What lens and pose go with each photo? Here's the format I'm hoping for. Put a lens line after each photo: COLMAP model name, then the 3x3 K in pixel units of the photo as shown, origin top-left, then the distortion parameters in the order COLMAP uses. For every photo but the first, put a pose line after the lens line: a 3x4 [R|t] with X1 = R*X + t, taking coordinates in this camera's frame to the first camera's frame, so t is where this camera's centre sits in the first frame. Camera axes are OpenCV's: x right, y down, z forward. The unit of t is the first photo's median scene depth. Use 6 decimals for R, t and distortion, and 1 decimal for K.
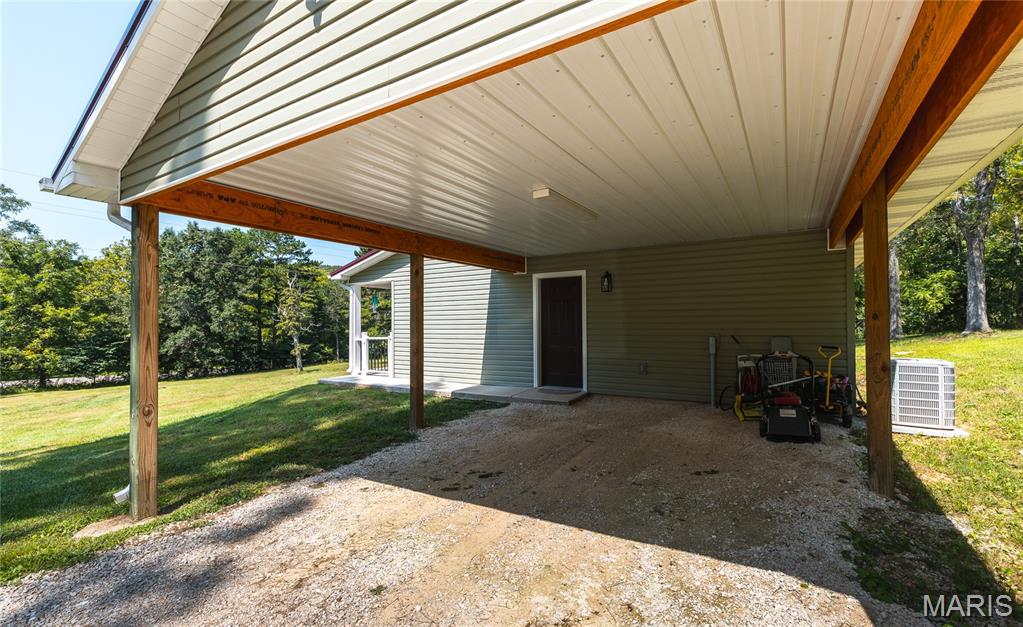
lens RADIAL K [[458.7, 0, 513.9], [0, 458.7, 313.9], [0, 0, 1]] dist [-0.014861, -0.000565]
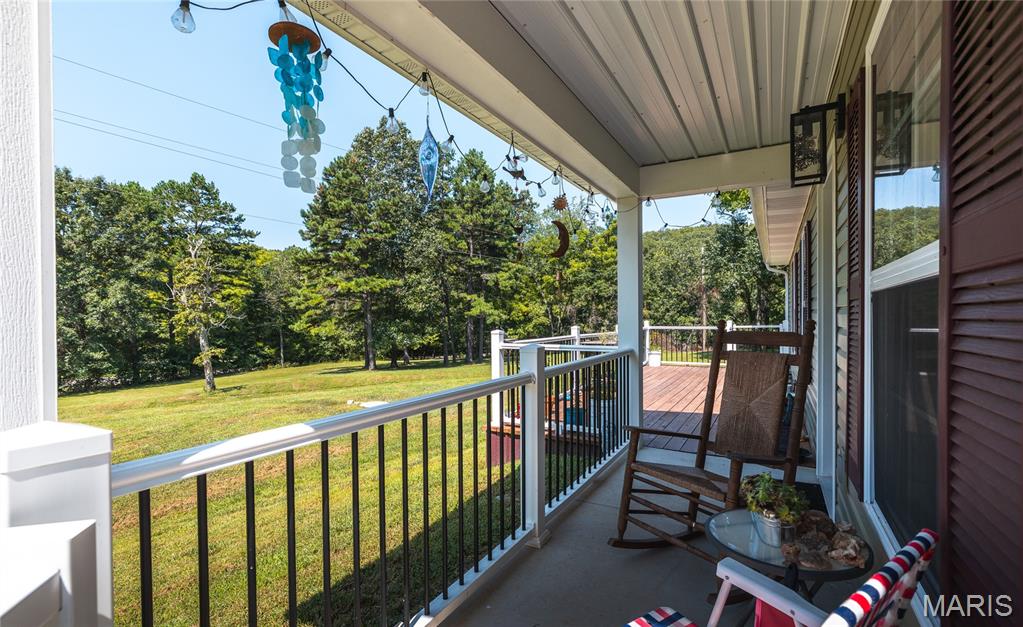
lens RADIAL K [[492.4, 0, 512.5], [0, 492.4, 316.7], [0, 0, 1]] dist [-0.013775, -0.000538]
pose [[0.998430, -0.001250, 0.055996, -0.066463], [-0.000011, 0.999747, 0.022510, 0.006343], [-0.056010, -0.022475, 0.998177, 0.224437]]
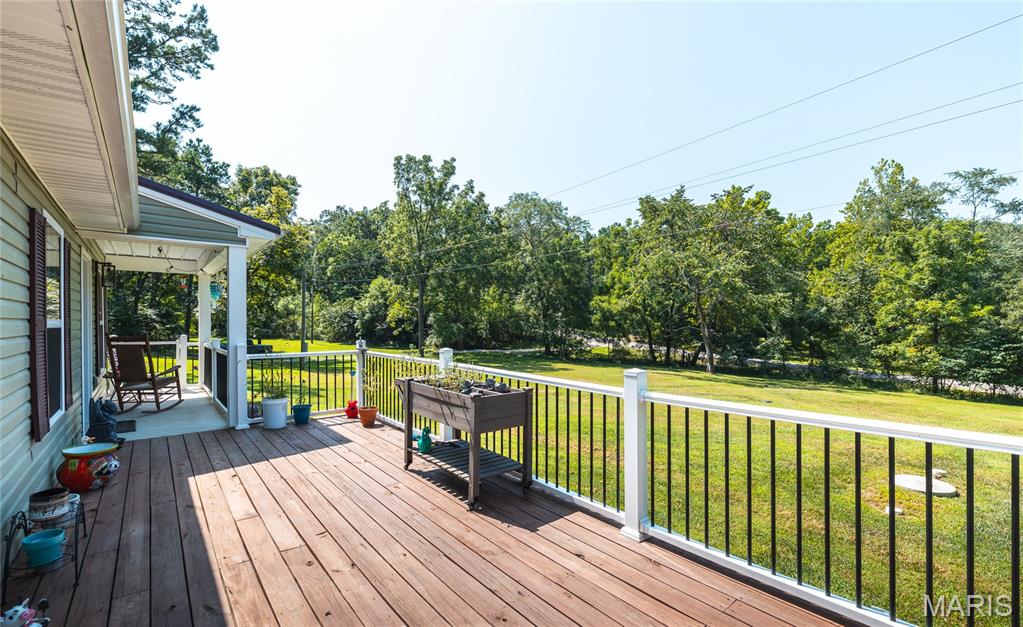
lens RADIAL K [[458.7, 0, 520.2], [0, 458.7, 322.5], [0, 0, 1]] dist [-0.014861, -0.000565]
pose [[-0.335956, 0.008700, -0.941838, 0.059009], [0.023516, 0.999723, 0.000846, 0.007635], [0.941584, -0.021864, -0.336067, 0.444572]]
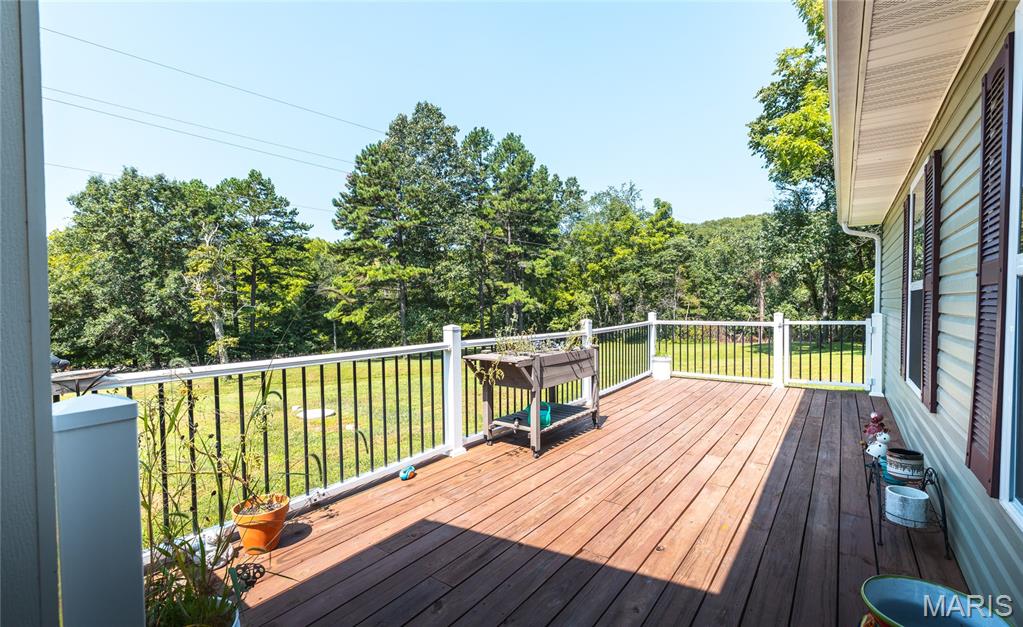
lens RADIAL K [[458.7, 0, 511.4], [0, 458.7, 317.0], [0, 0, 1]] dist [-0.014861, -0.000565]
pose [[0.996700, 0.001974, -0.081143, -0.021568], [0.001912, 0.998856, 0.047784, 0.007853], [0.081145, -0.047782, 0.995556, 0.304532]]
